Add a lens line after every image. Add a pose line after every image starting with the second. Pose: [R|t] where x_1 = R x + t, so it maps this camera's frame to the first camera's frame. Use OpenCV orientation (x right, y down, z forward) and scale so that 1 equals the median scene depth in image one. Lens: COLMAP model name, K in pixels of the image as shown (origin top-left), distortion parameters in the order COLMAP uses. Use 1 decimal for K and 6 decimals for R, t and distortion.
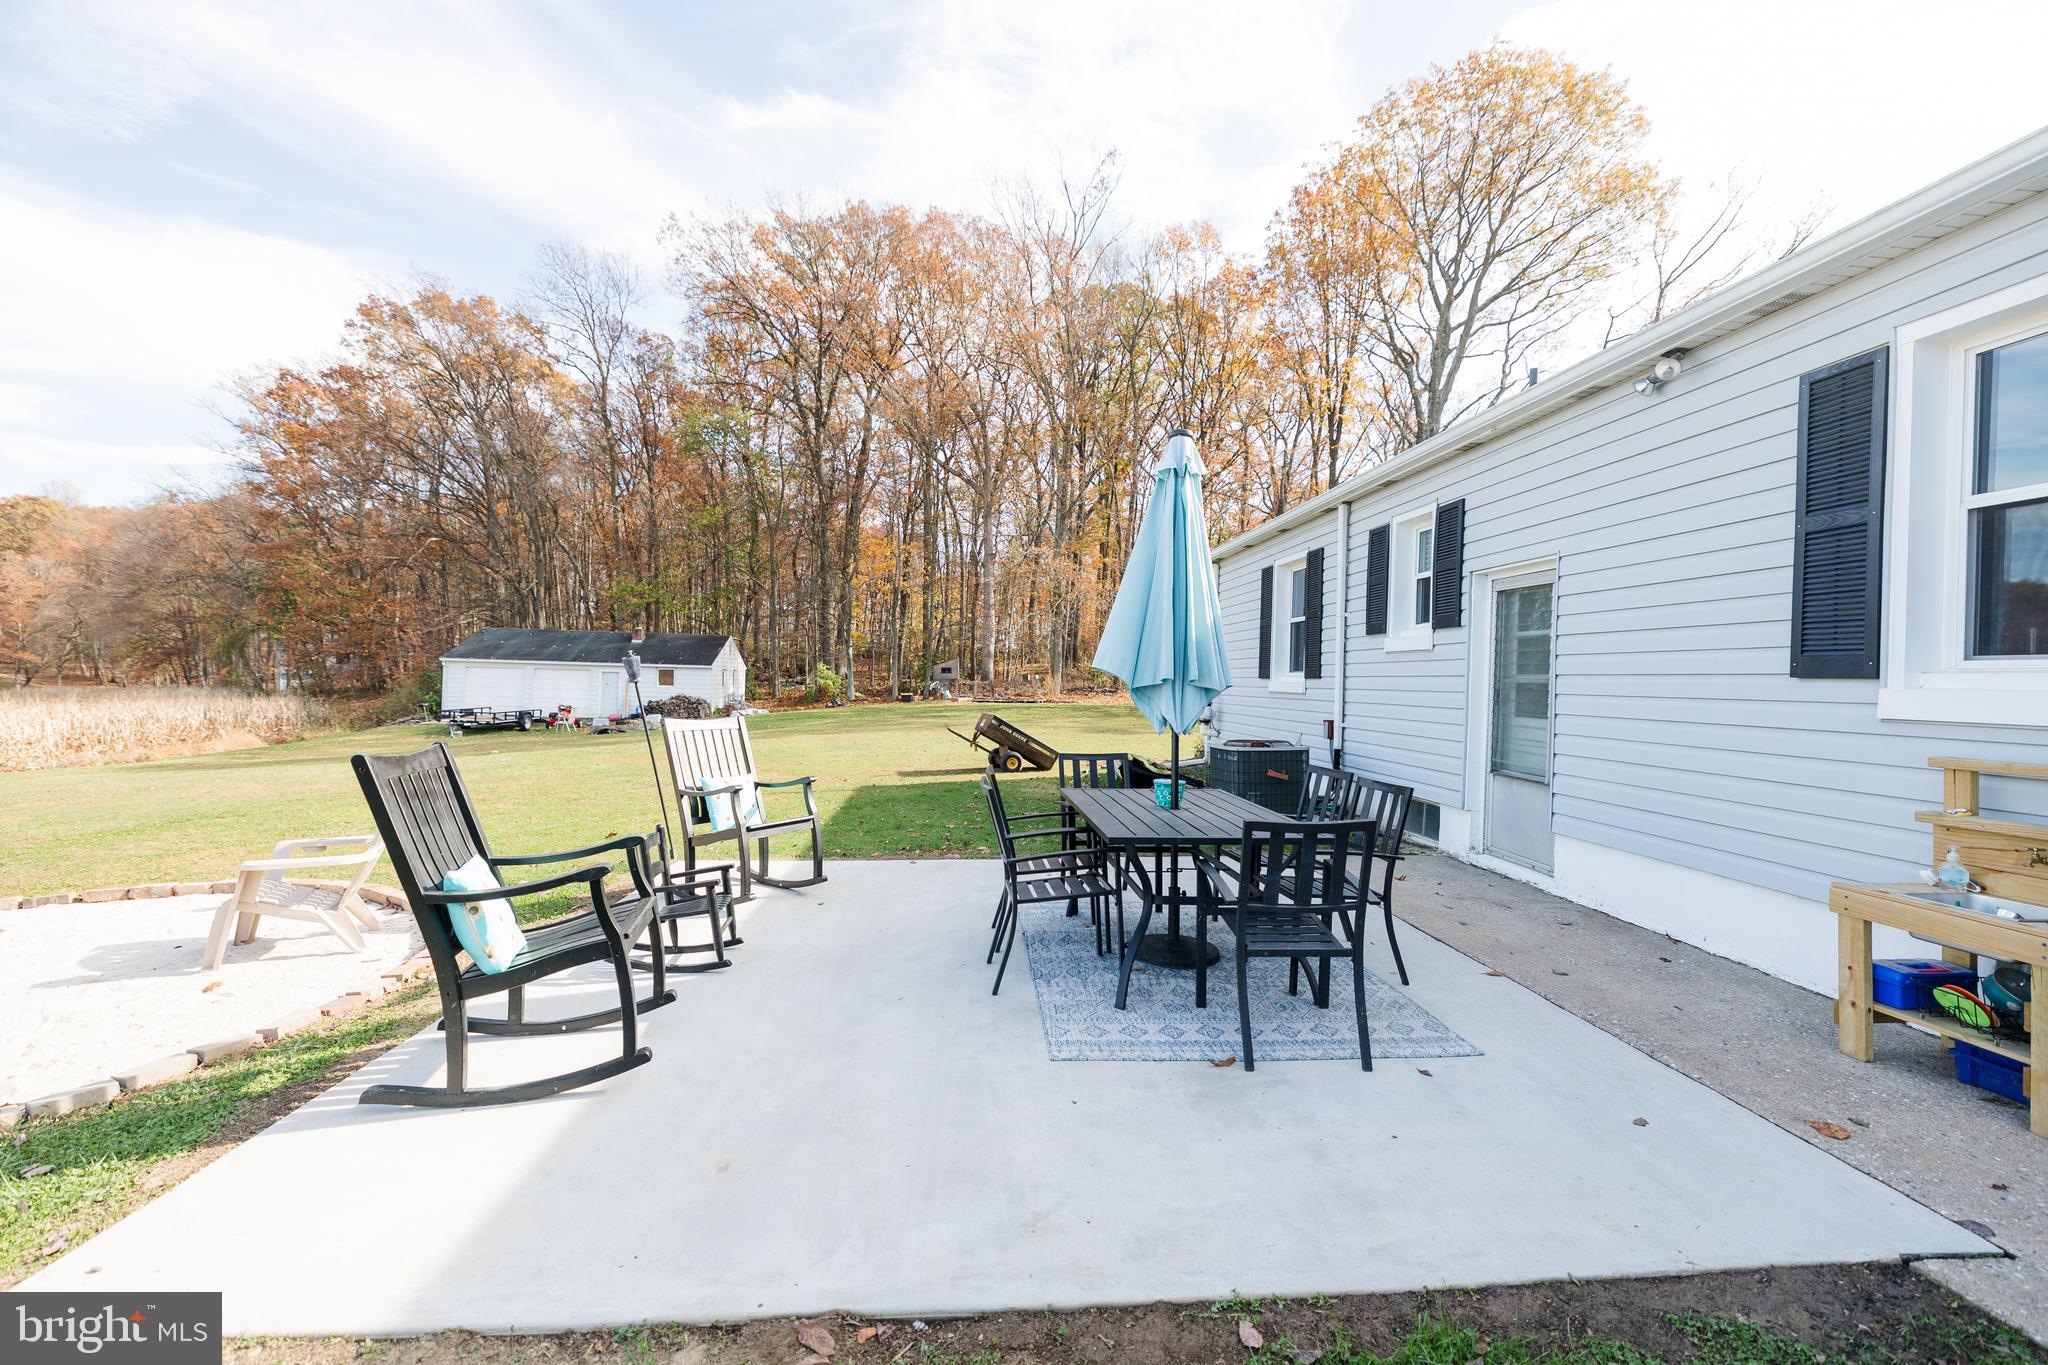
lens RADIAL K [[886.2, 0, 1048.7], [0, 886.2, 692.5], [0, 0, 1]] dist [-0.000594, -0.001149]
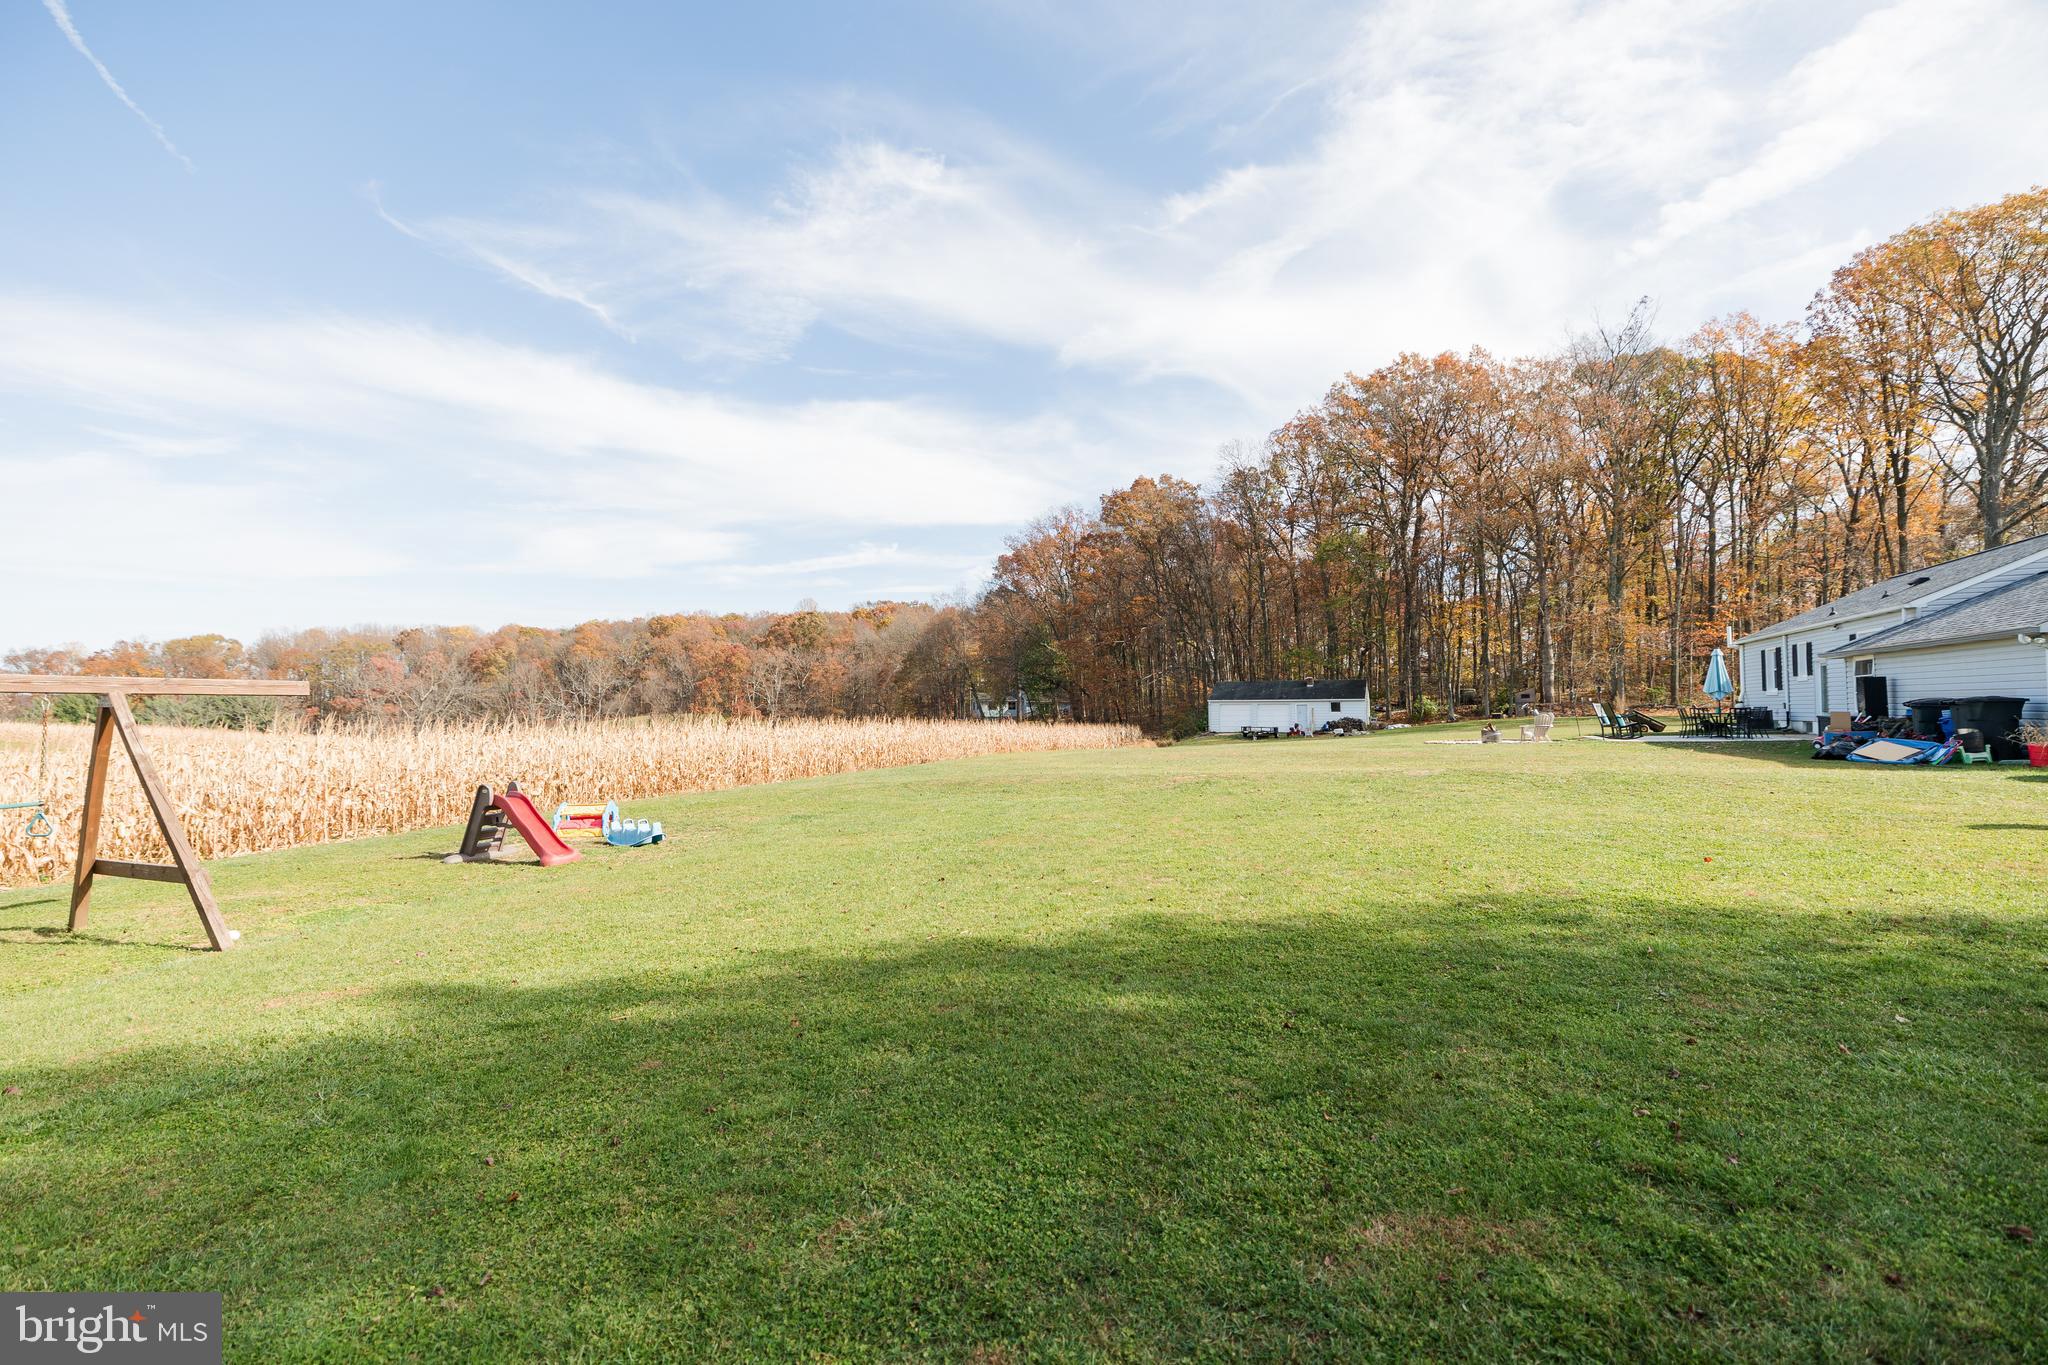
lens RADIAL K [[886.2, 0, 1048.7], [0, 886.2, 692.5], [0, 0, 1]] dist [-0.000594, -0.001149]
pose [[0.870500, -0.031500, -0.491160, -0.090880], [0.010726, 0.998927, -0.045055, 0.024131], [0.492052, 0.033952, 0.869903, -0.671963]]
